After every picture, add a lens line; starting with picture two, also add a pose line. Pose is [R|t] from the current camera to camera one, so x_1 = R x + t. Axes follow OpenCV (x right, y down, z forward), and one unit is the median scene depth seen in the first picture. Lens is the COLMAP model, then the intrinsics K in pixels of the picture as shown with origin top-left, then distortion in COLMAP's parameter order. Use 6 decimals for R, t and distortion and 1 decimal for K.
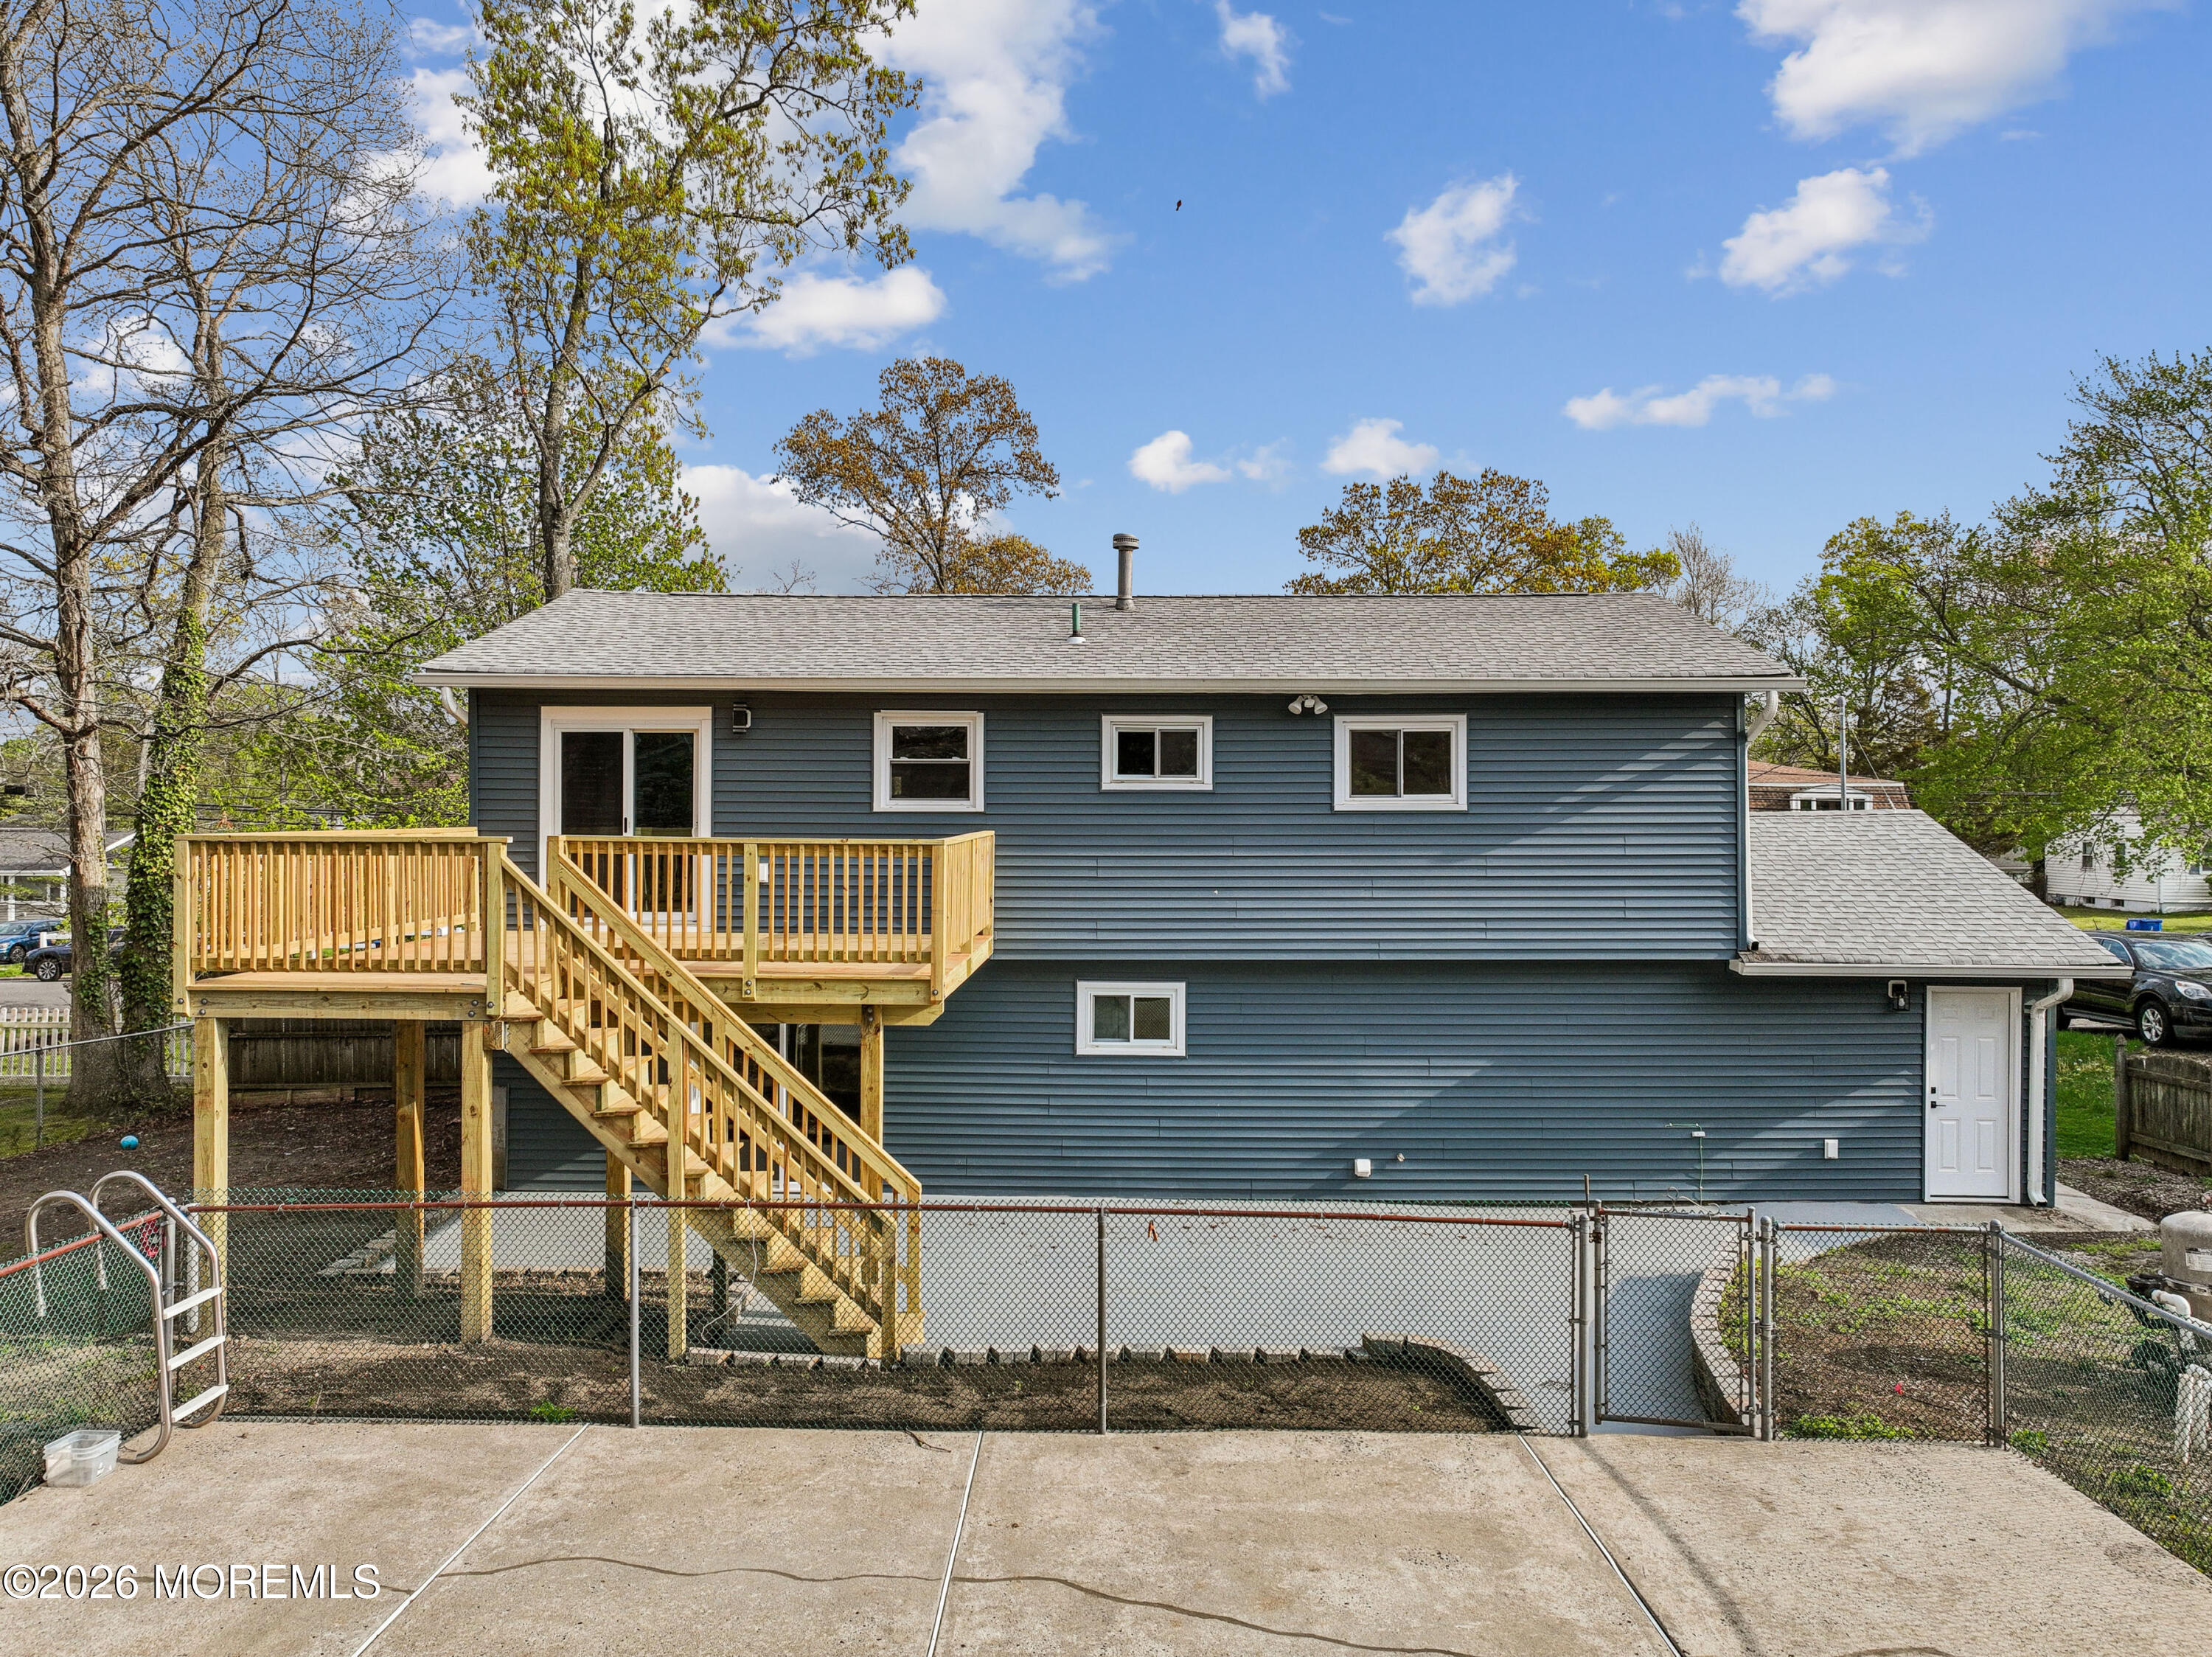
lens RADIAL K [[1591.7, 0, 1109.1], [0, 1591.7, 830.7], [0, 0, 1]] dist [0.012303, -0.005230]
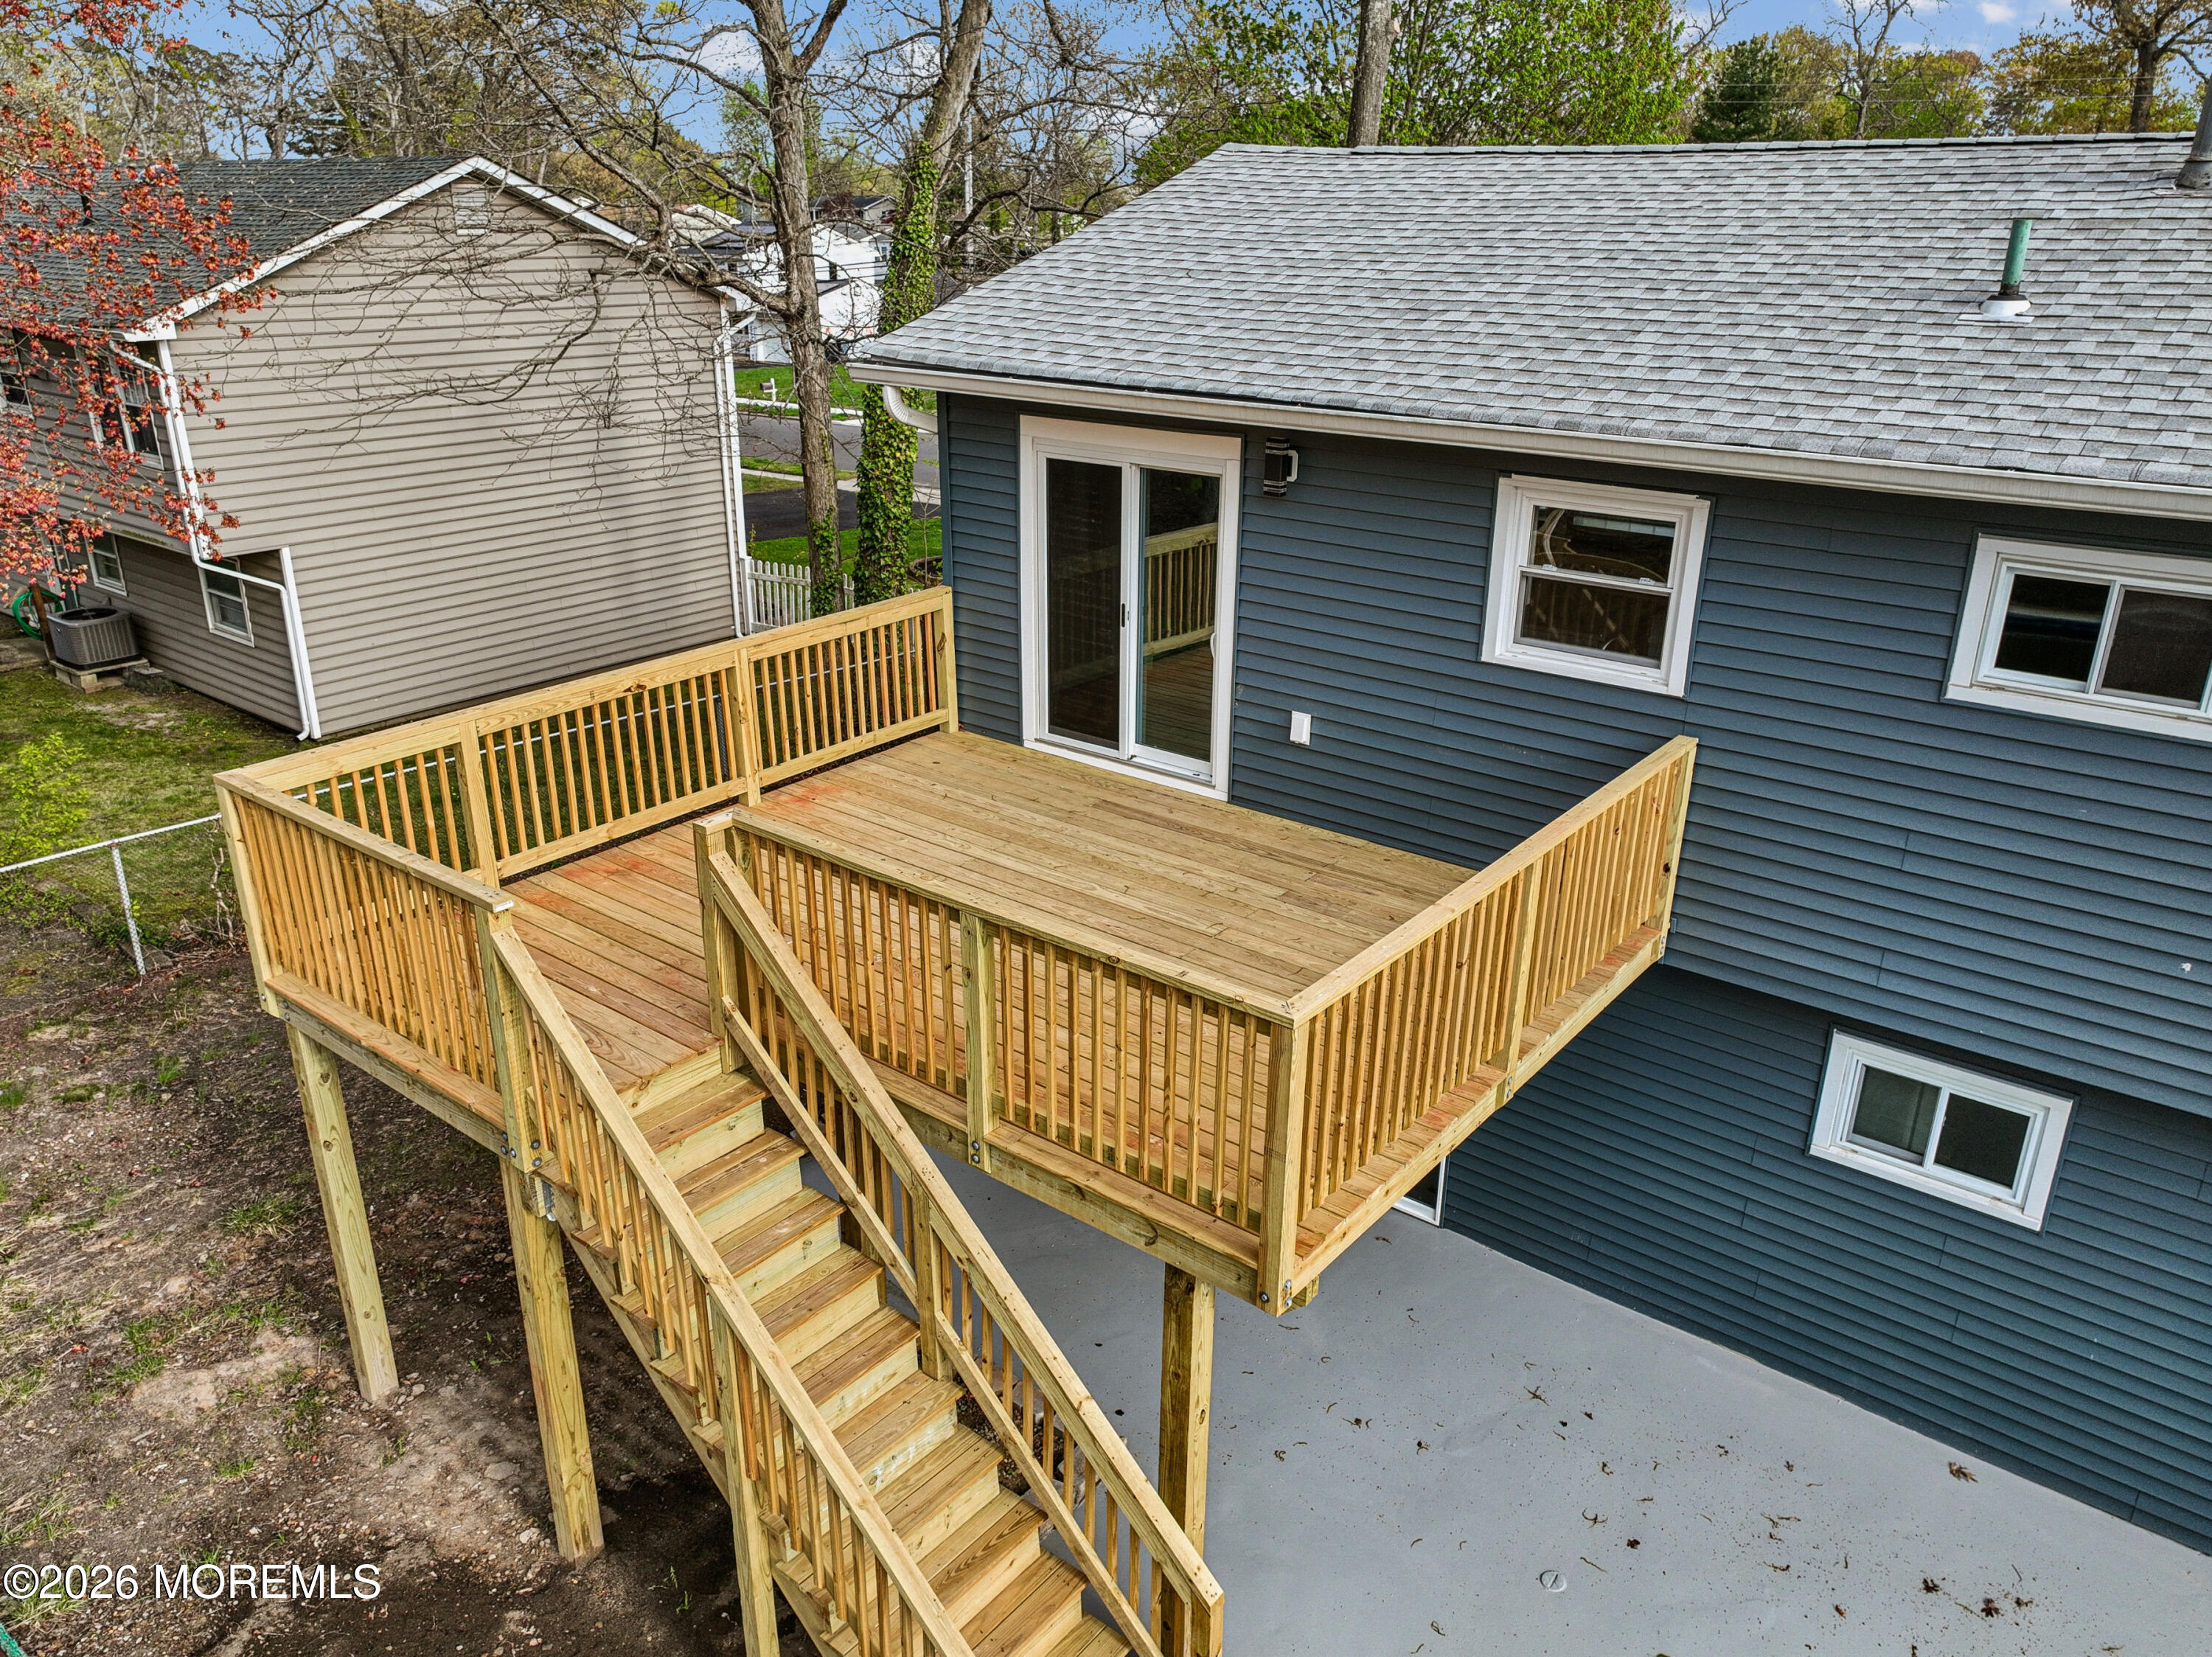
lens RADIAL K [[1591.7, 0, 1096.2], [0, 1591.7, 820.3], [0, 0, 1]] dist [0.012303, -0.005230]
pose [[0.793204, 0.220172, -0.567760, 0.069501], [-0.006458, 0.935339, 0.353693, -0.152104], [0.608922, -0.276884, 0.743337, 0.491758]]
